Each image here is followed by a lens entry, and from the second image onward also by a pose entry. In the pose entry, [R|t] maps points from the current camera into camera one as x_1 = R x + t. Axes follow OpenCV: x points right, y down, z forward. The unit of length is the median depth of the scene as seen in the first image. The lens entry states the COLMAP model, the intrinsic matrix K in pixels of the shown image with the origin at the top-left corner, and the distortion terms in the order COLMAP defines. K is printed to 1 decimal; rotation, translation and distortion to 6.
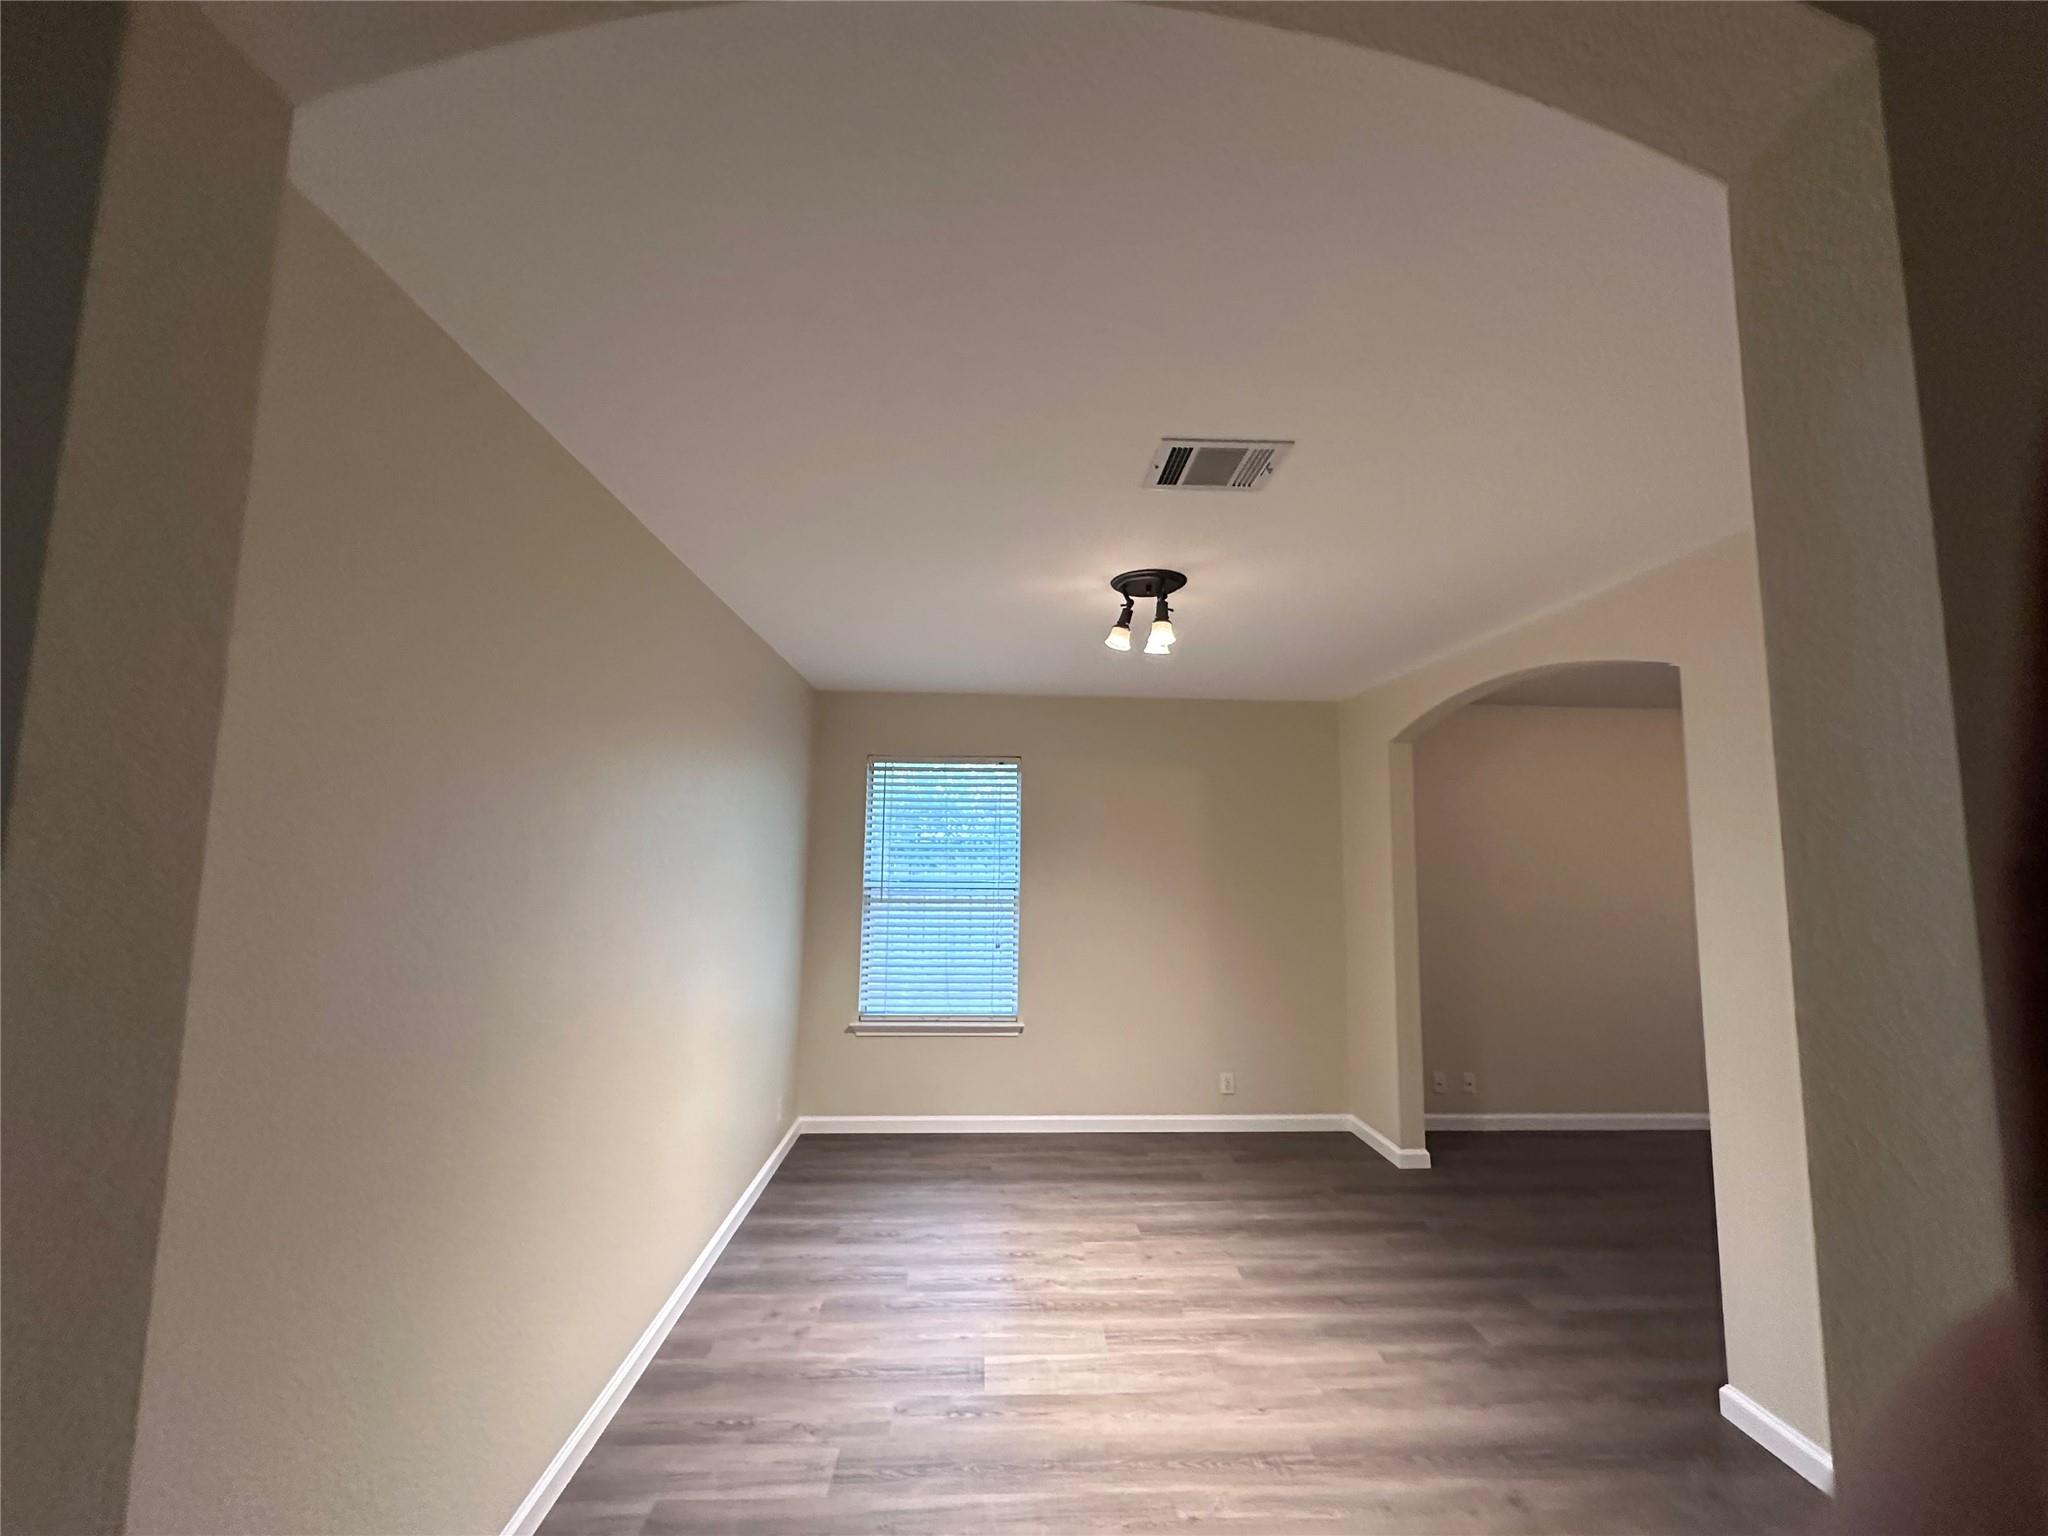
lens RADIAL K [[817.9, 0, 1022.9], [0, 817.9, 769.2], [0, 0, 1]] dist [-0.002355, -0.000070]
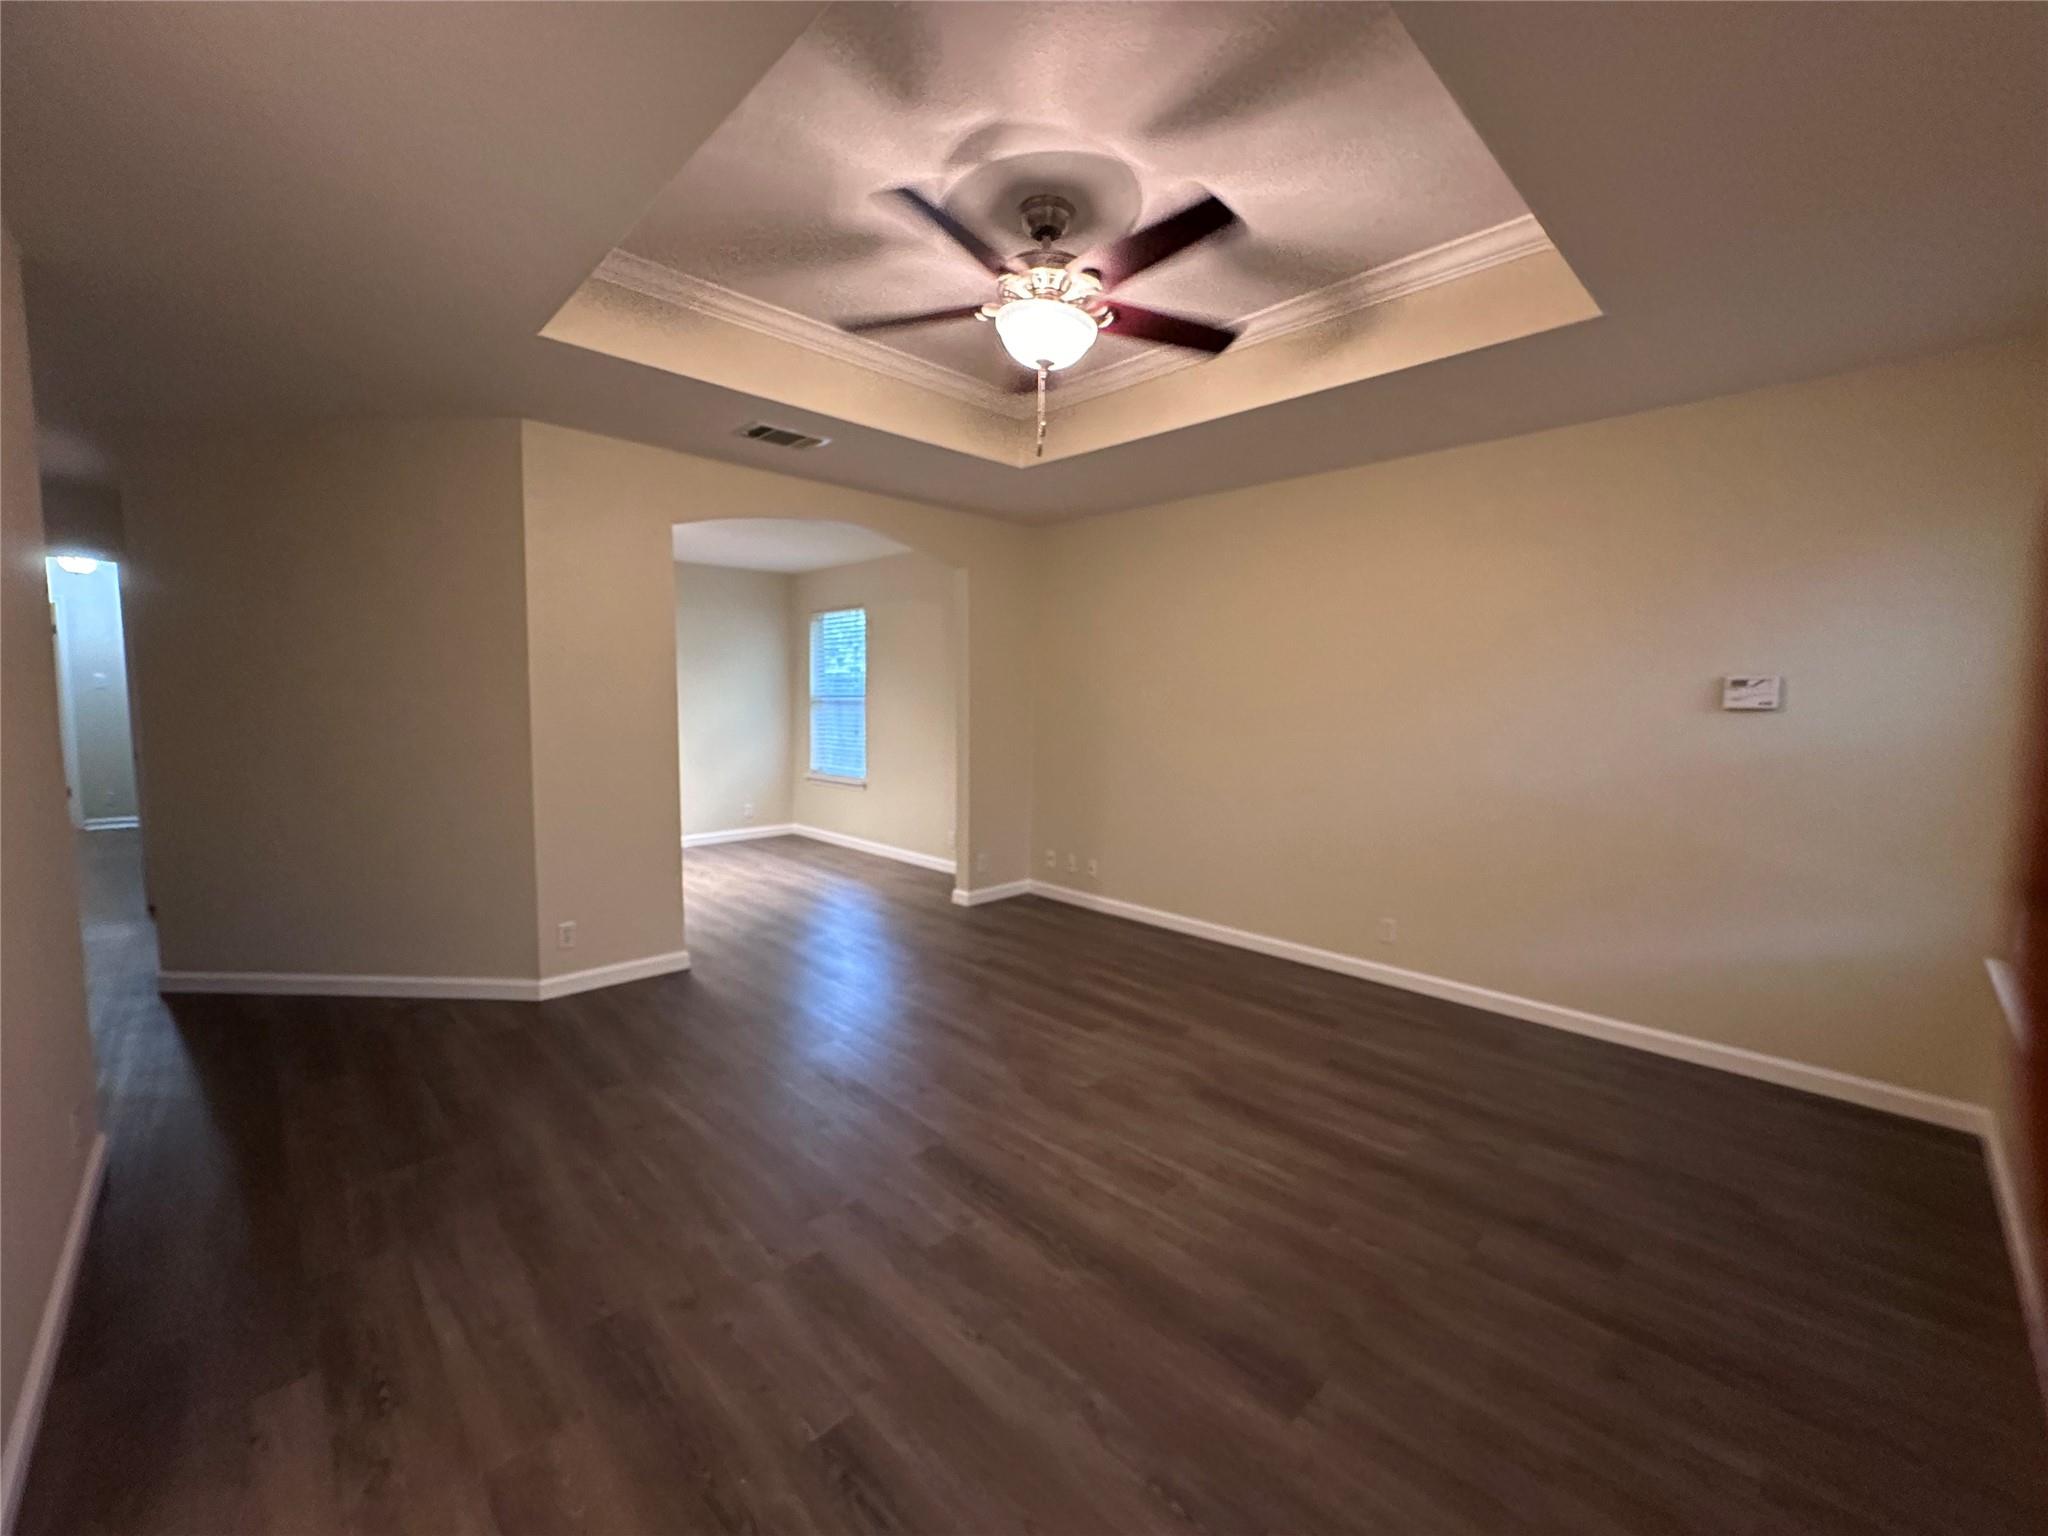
lens RADIAL K [[817.9, 0, 1022.9], [0, 817.9, 769.2], [0, 0, 1]] dist [-0.002355, -0.000070]
pose [[0.667740, 0.060931, -0.741897, 2.010606], [0.062884, 0.988465, 0.137779, 0.146902], [0.741734, -0.138654, 0.656206, 0.351553]]
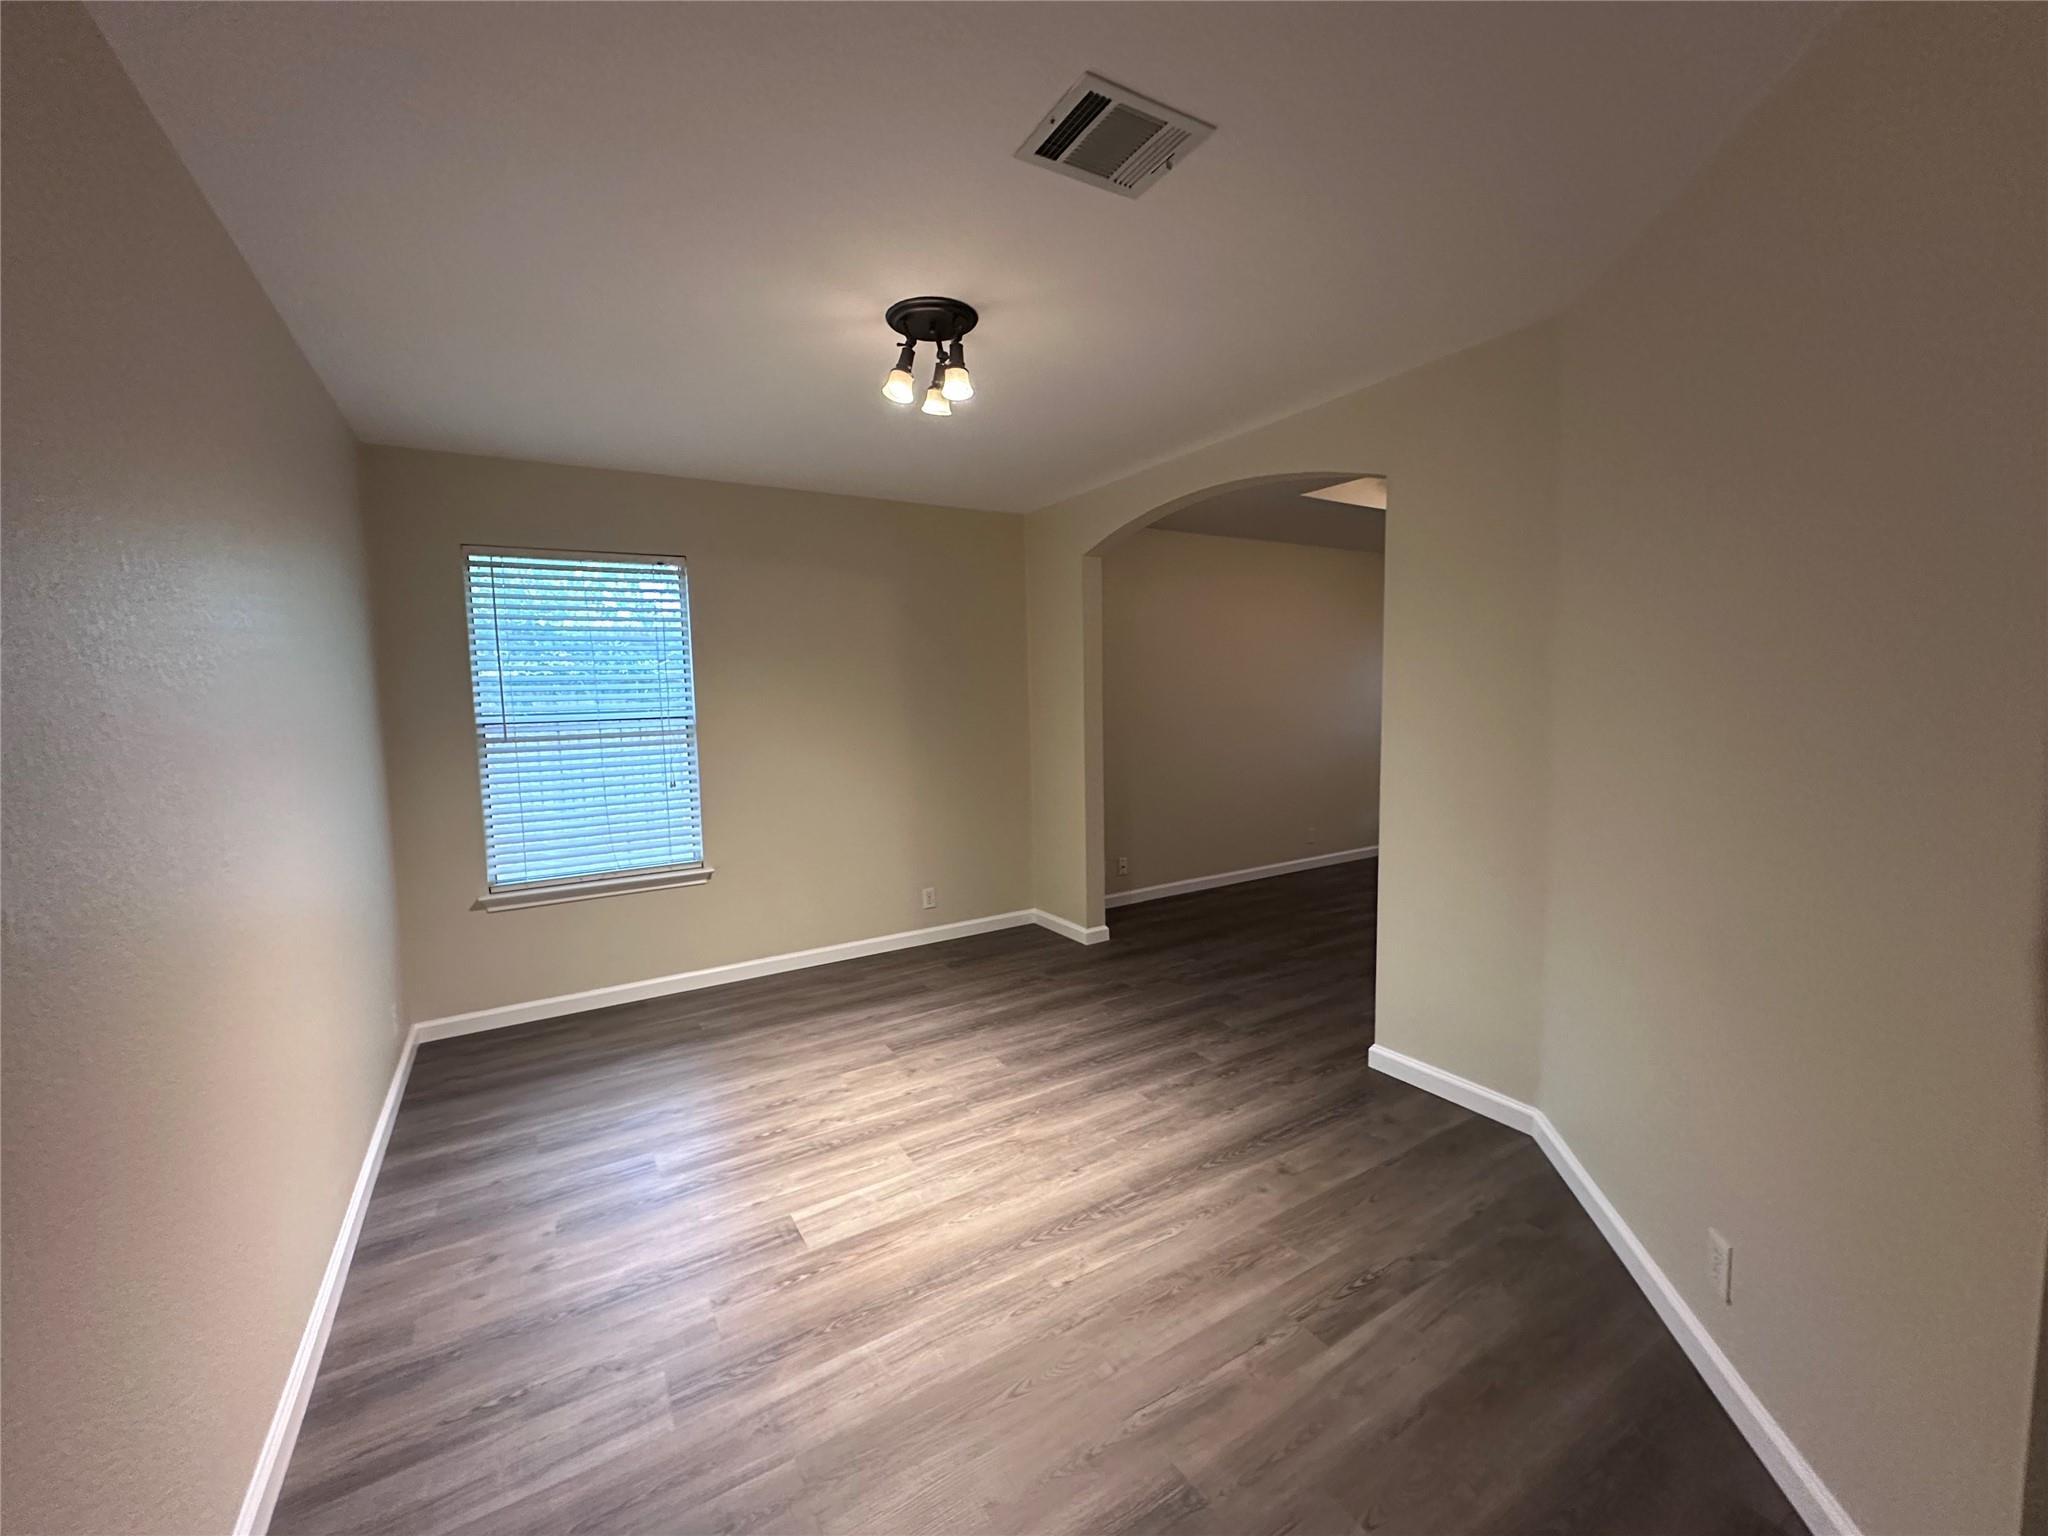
lens RADIAL K [[817.9, 0, 1022.9], [0, 817.9, 769.2], [0, 0, 1]] dist [-0.002355, -0.000070]
pose [[0.875765, -0.077577, 0.476464, -0.179712], [-0.015186, 0.982087, 0.187814, 0.056706], [-0.482499, -0.171716, 0.858900, 0.161036]]
